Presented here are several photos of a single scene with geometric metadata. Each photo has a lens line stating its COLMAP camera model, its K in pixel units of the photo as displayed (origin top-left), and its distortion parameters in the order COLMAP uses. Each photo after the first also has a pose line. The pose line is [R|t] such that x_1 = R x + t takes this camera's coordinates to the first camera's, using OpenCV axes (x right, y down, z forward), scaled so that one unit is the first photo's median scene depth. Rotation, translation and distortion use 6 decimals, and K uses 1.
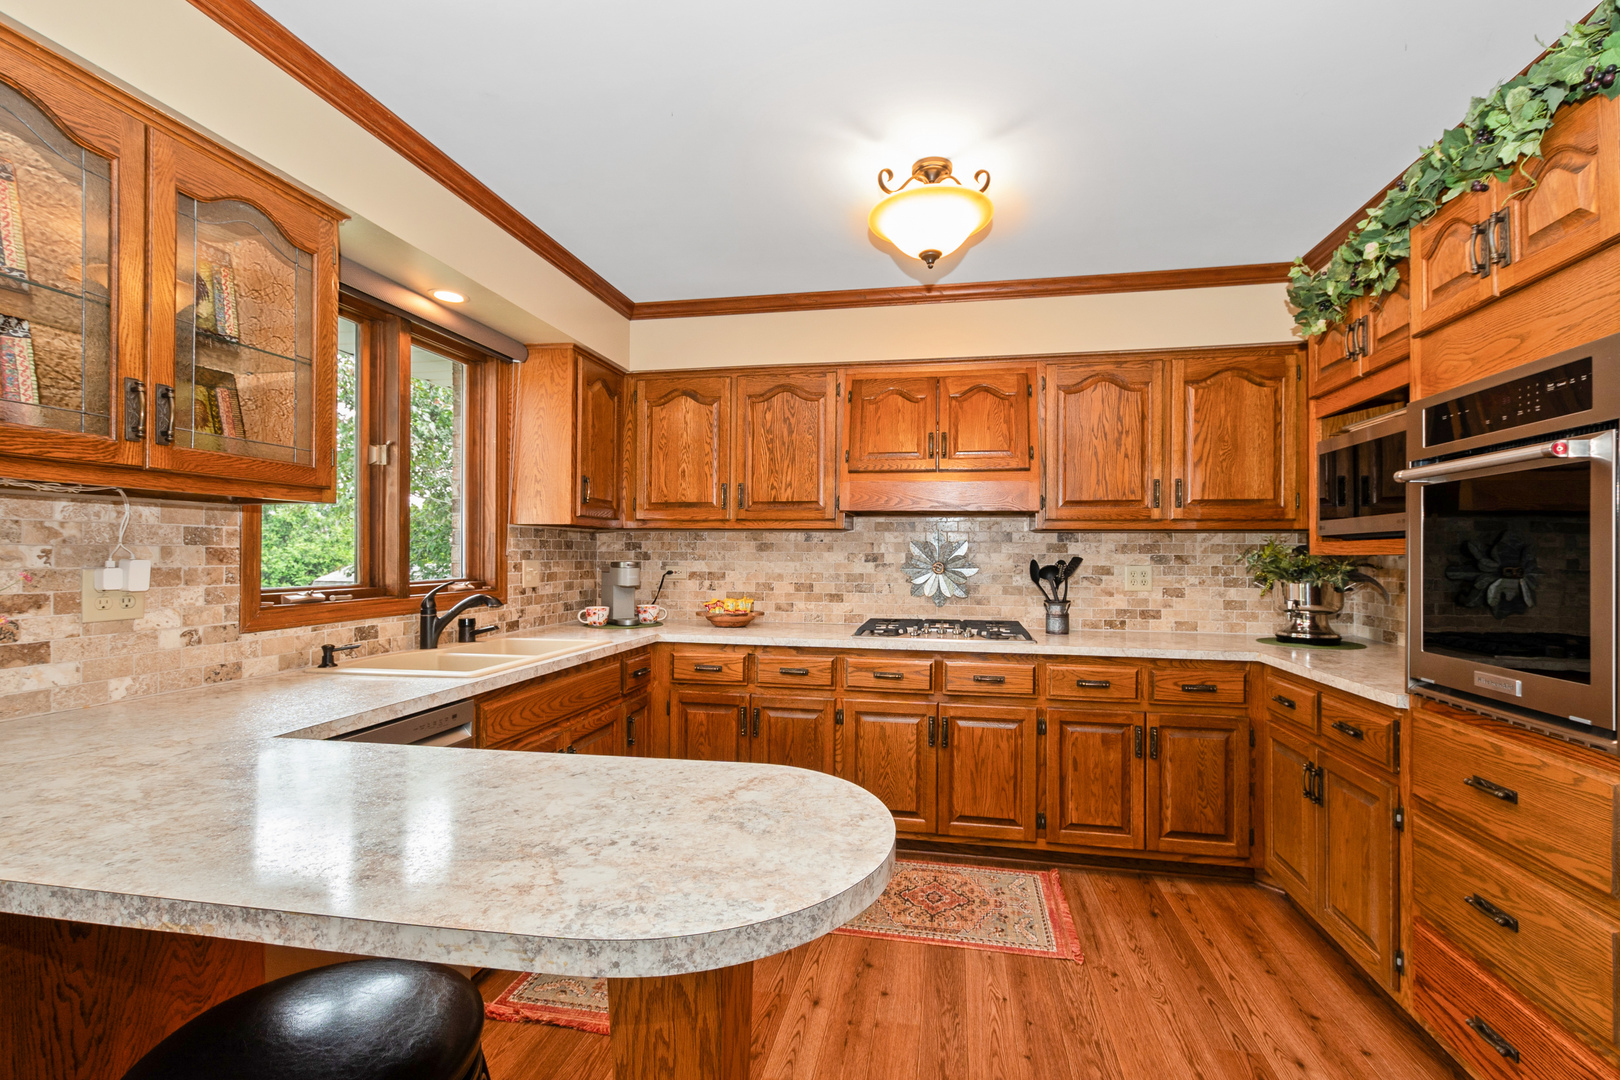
lens RADIAL K [[707.4, 0, 819.6], [0, 707.4, 547.4], [0, 0, 1]] dist [0.003812, -0.000389]
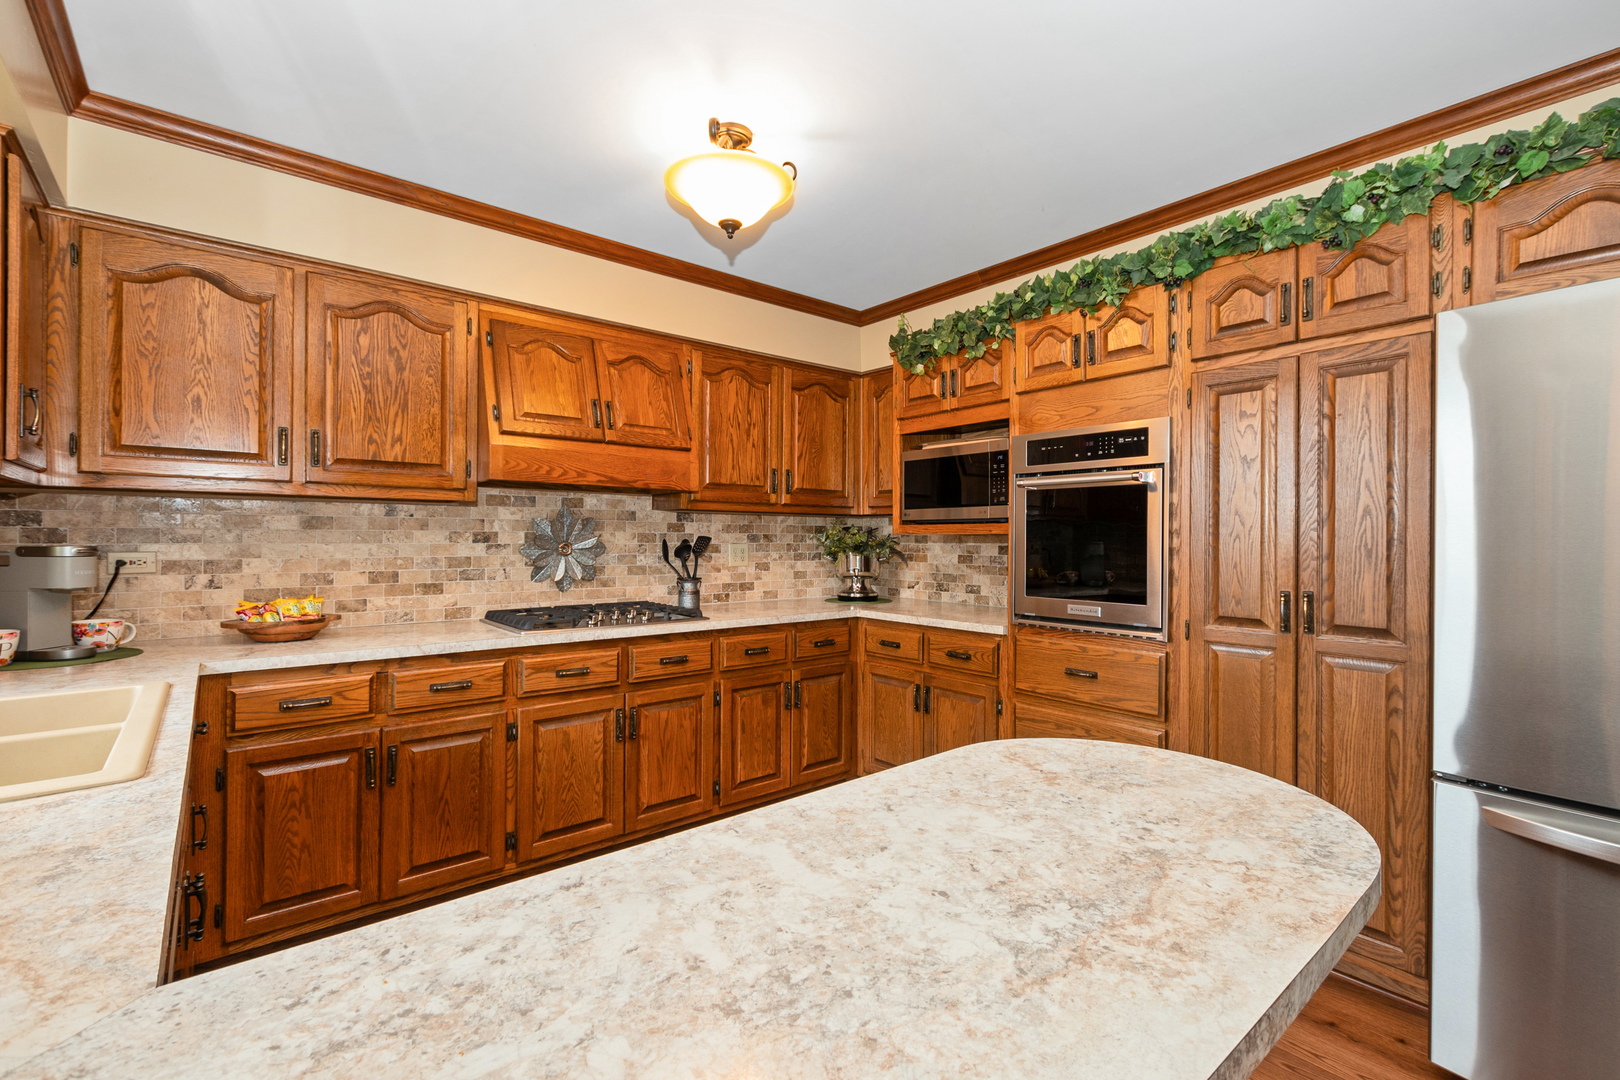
lens RADIAL K [[714.5, 0, 810.8], [0, 714.5, 536.6], [0, 0, 1]] dist [0.006286, 0.000196]
pose [[0.637934, -0.002451, 0.770087, -0.388127], [-0.009131, 0.999901, 0.010747, 0.001293], [-0.770037, -0.013888, 0.637849, 0.209244]]
